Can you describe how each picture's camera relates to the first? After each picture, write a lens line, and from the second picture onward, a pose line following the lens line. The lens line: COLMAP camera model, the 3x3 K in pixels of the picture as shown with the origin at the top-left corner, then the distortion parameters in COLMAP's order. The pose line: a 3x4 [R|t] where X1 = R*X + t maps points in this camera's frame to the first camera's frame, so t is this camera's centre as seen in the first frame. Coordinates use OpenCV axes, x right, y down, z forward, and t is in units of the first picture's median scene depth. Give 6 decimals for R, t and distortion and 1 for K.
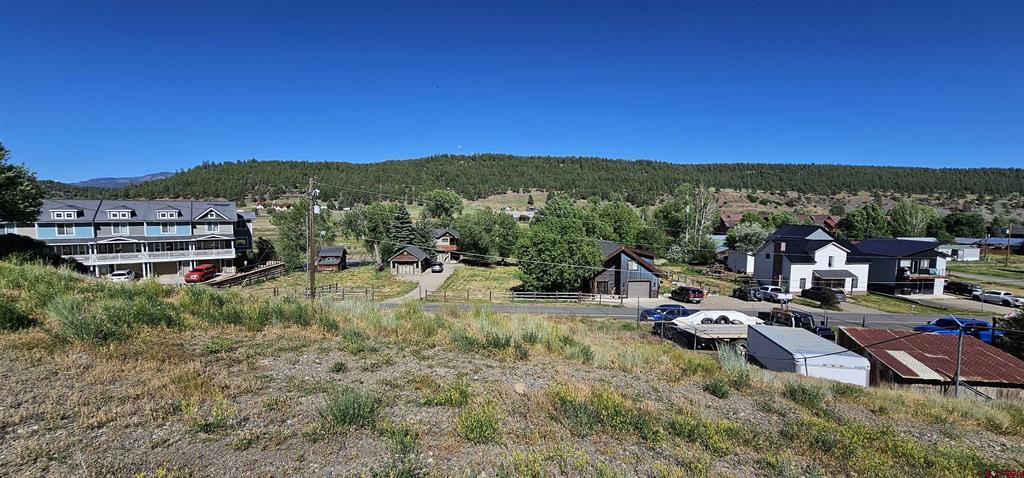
lens RADIAL K [[418.6, 0, 514.6], [0, 418.6, 244.6], [0, 0, 1]] dist [-0.001736, -0.000810]
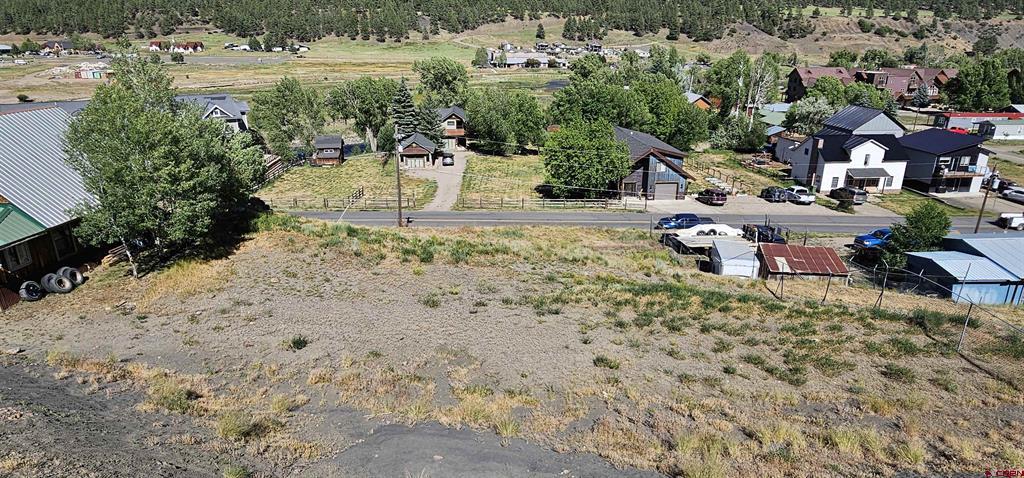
lens RADIAL K [[599.6, 0, 512.9], [0, 599.6, 244.0], [0, 0, 1]] dist [-0.002370, -0.002734]
pose [[0.999971, -0.006740, -0.003678, -0.056093], [0.007439, 0.969057, 0.246723, -0.110311], [0.001901, -0.246743, 0.969079, -0.368073]]
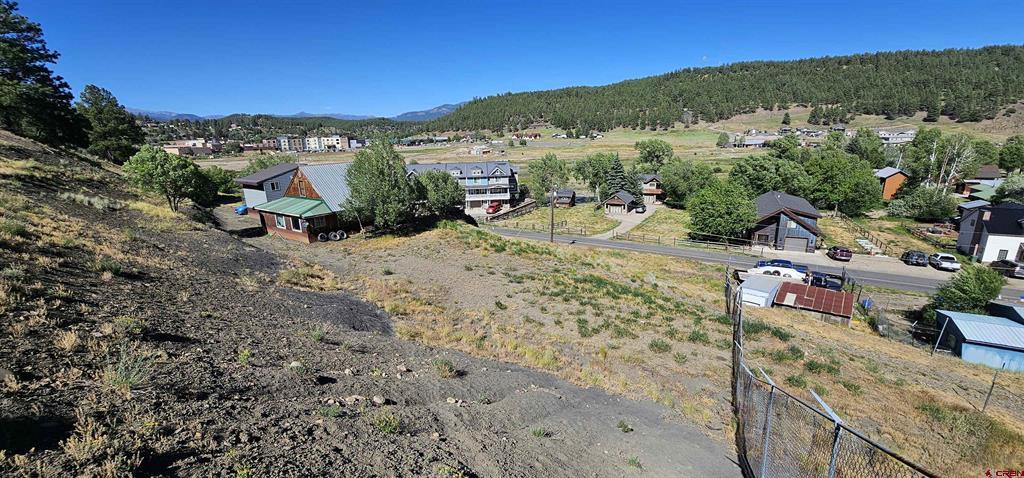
lens RADIAL K [[418.6, 0, 514.6], [0, 418.6, 244.6], [0, 0, 1]] dist [-0.001736, -0.000810]
pose [[0.857212, 0.102798, -0.504599, 0.184248], [-0.007729, 0.982331, 0.186993, -0.097420], [0.514906, -0.156393, 0.842860, -0.382538]]
